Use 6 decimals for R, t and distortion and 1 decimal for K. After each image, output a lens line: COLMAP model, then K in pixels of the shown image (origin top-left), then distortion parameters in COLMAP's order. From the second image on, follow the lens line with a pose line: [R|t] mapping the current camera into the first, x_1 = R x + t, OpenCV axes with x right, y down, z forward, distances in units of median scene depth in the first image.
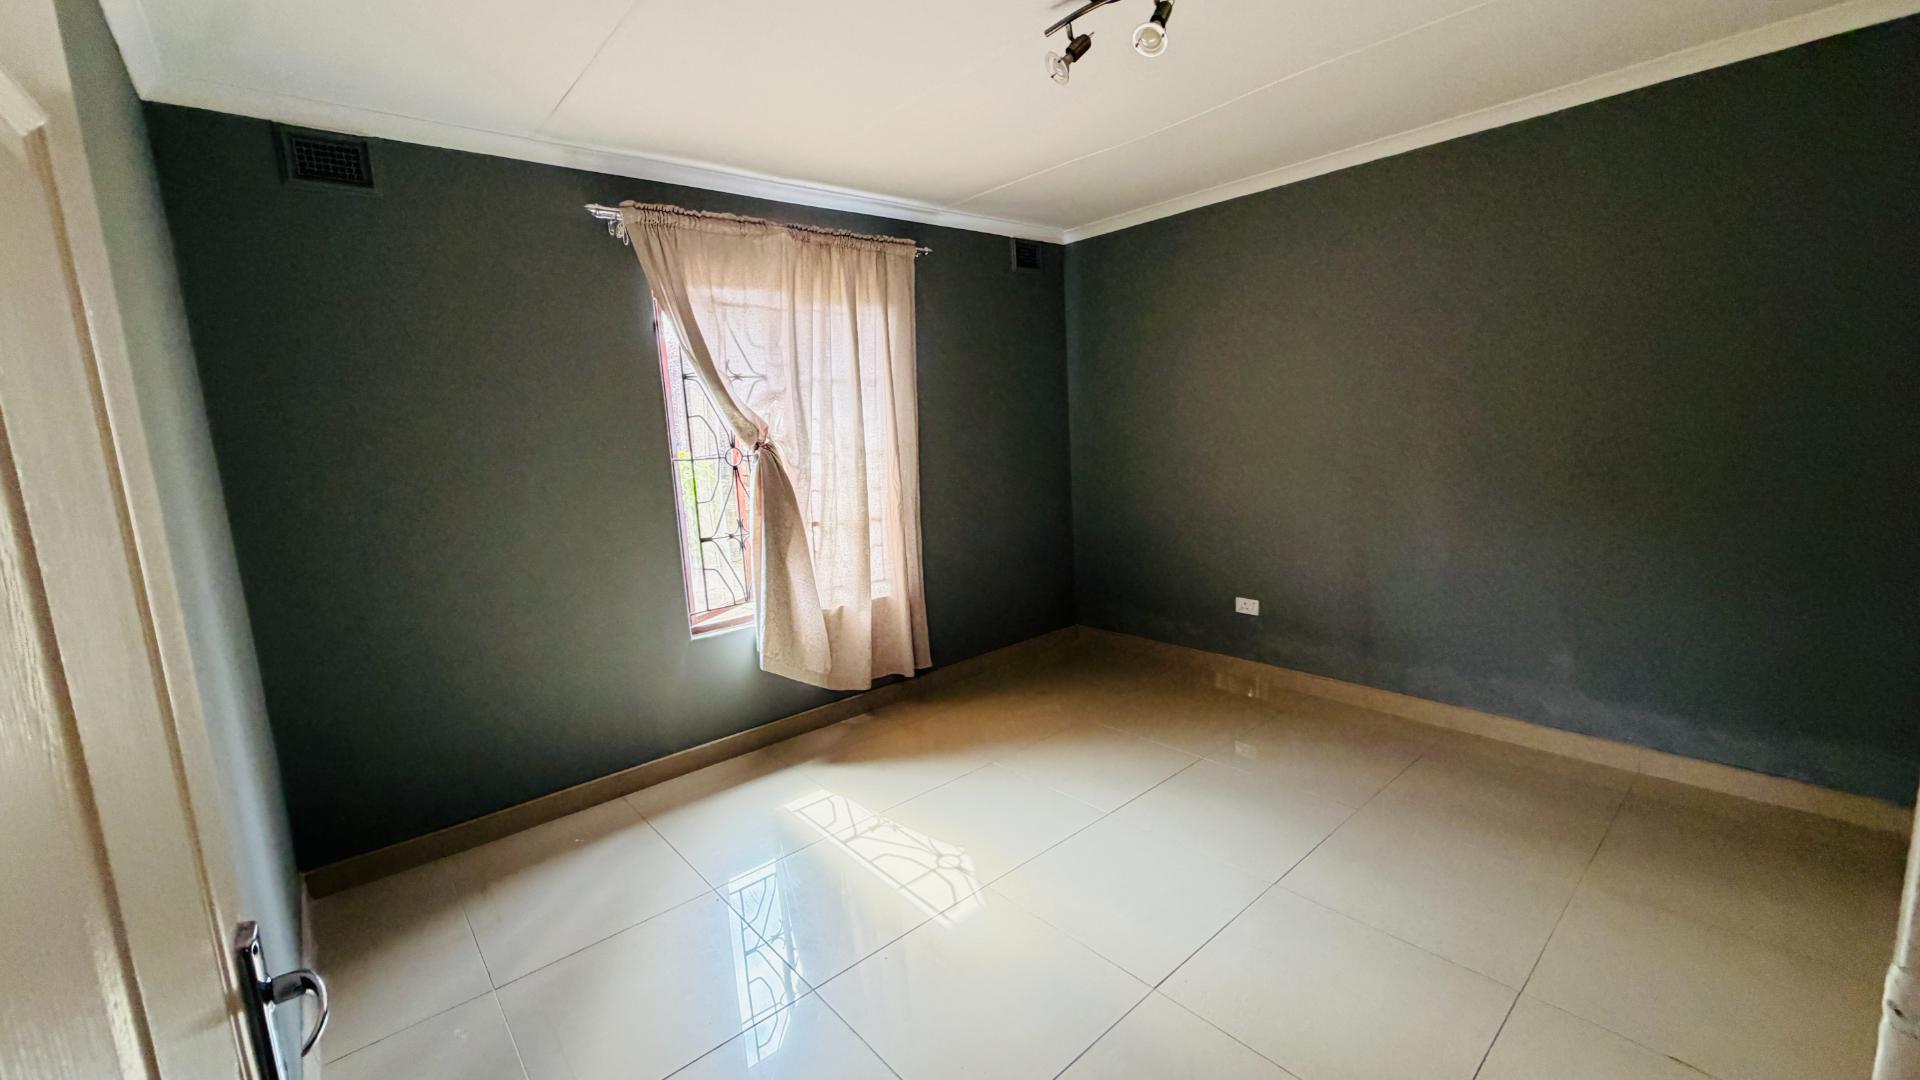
lens RADIAL K [[762.9, 0, 956.6], [0, 762.9, 540.4], [0, 0, 1]] dist [-0.002133, 0.000256]
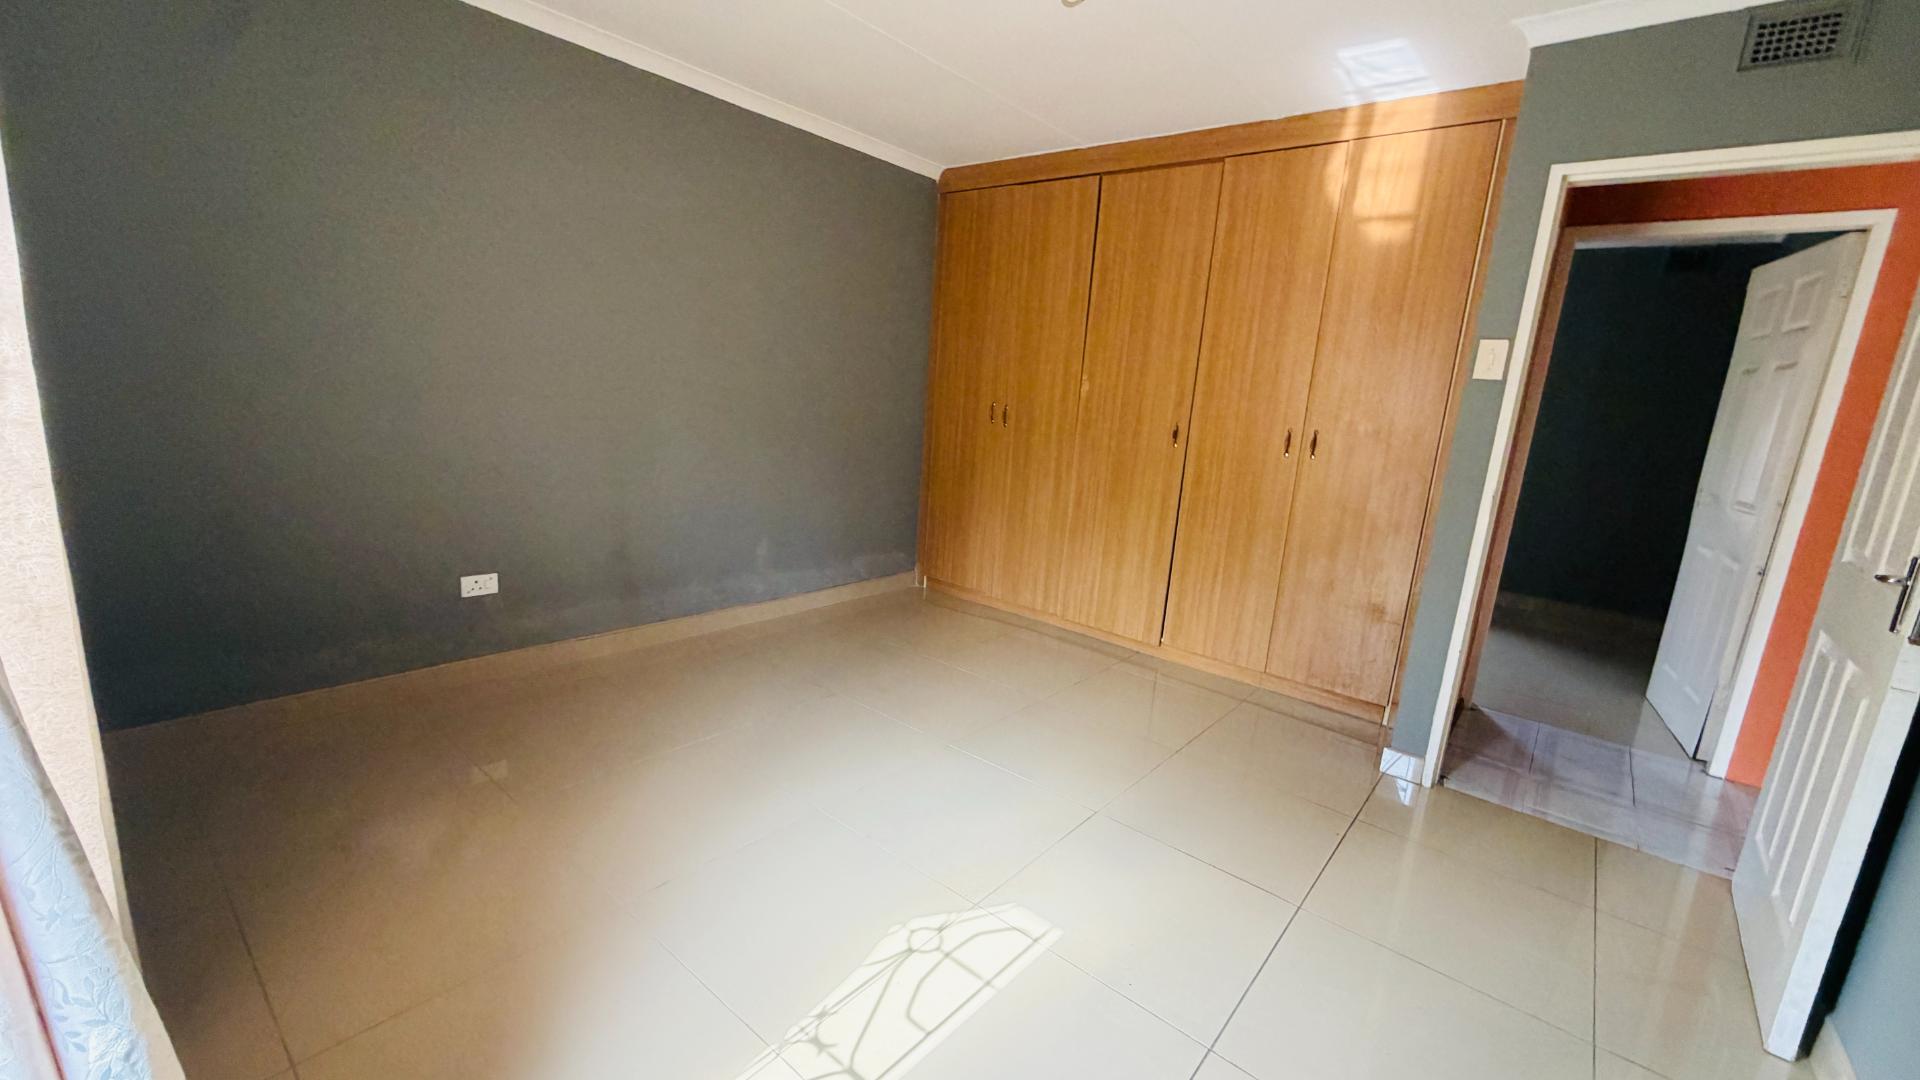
lens RADIAL K [[762.9, 0, 956.6], [0, 762.9, 540.4], [0, 0, 1]] dist [-0.002133, 0.000256]
pose [[-0.162016, -0.158554, 0.973967, -0.498929], [0.088733, 0.980668, 0.174405, -0.054501], [-0.982790, 0.114680, -0.144815, 0.785552]]
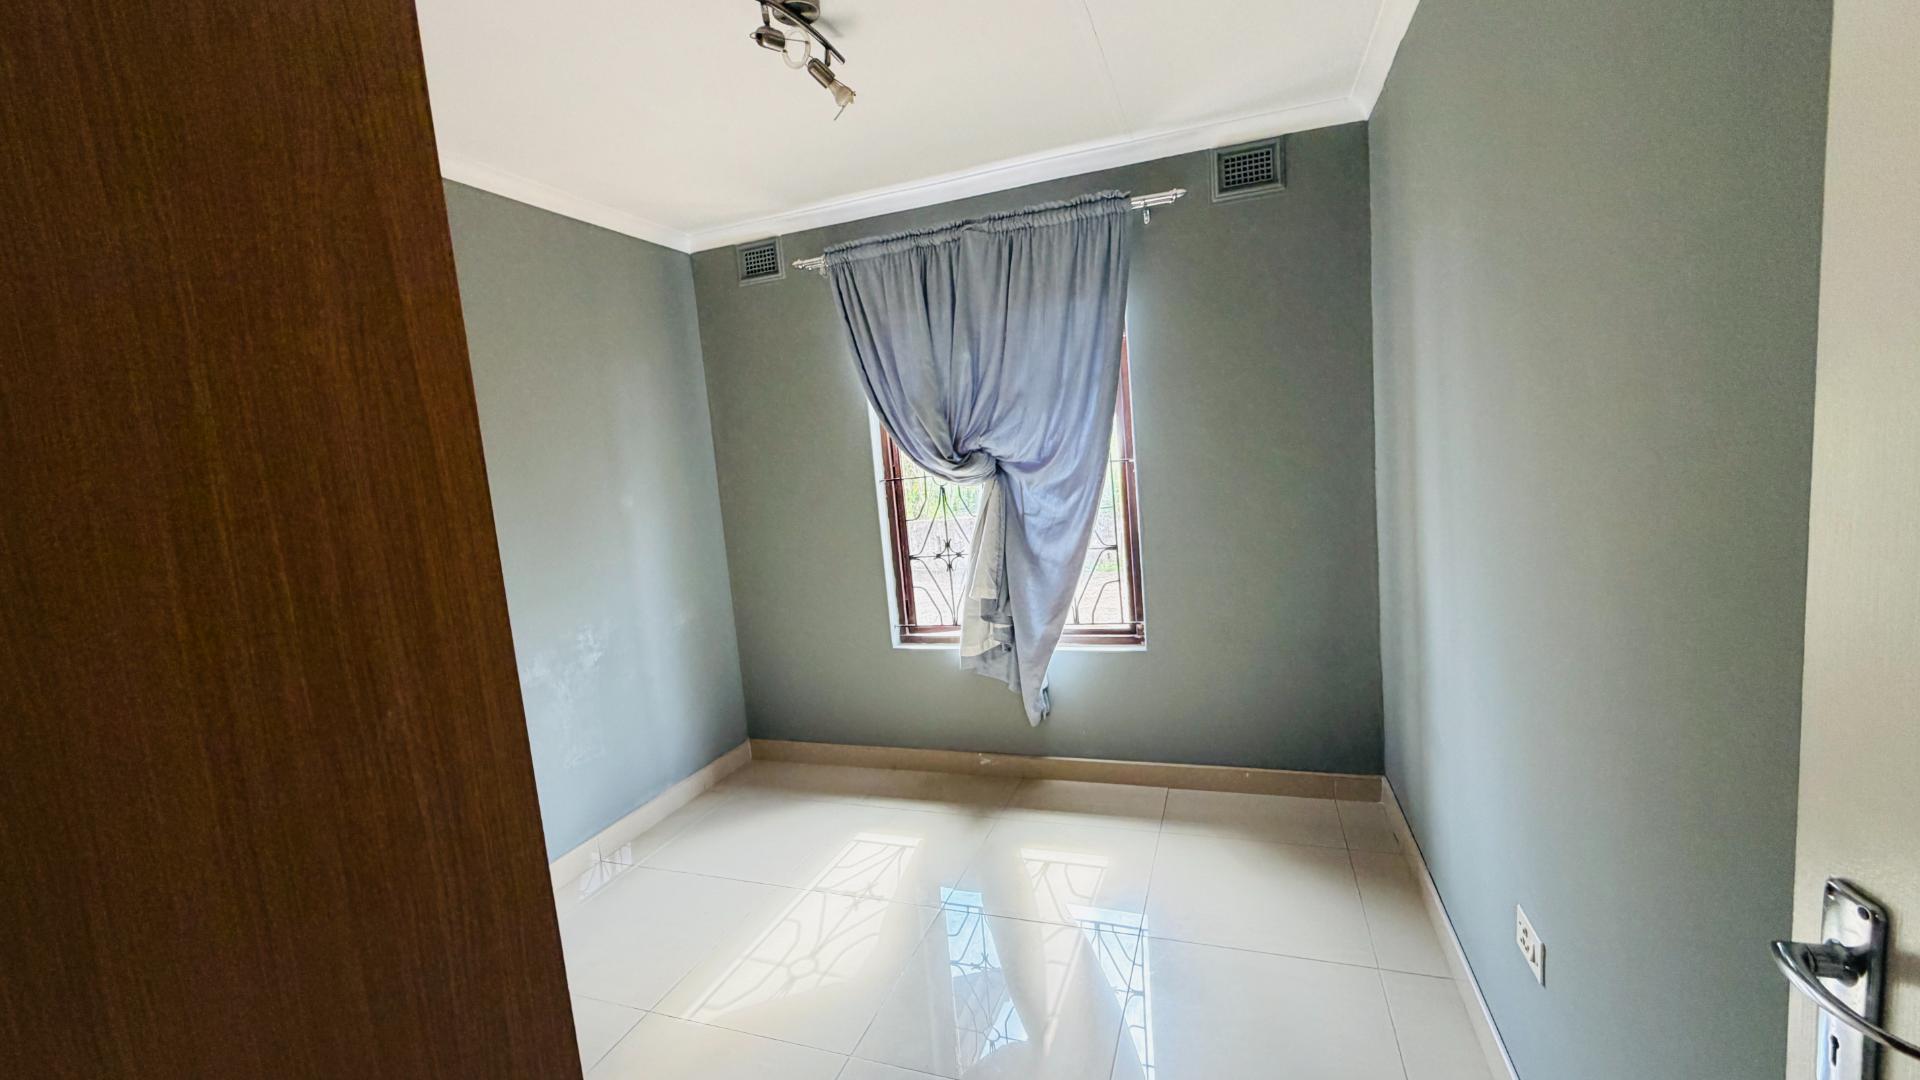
lens RADIAL K [[762.9, 0, 956.6], [0, 762.9, 540.4], [0, 0, 1]] dist [-0.002133, 0.000256]
pose [[0.496029, 0.122540, -0.859616, 0.586923], [-0.078794, 0.992260, 0.095982, -0.126694], [0.864724, 0.020123, 0.501844, 0.535173]]
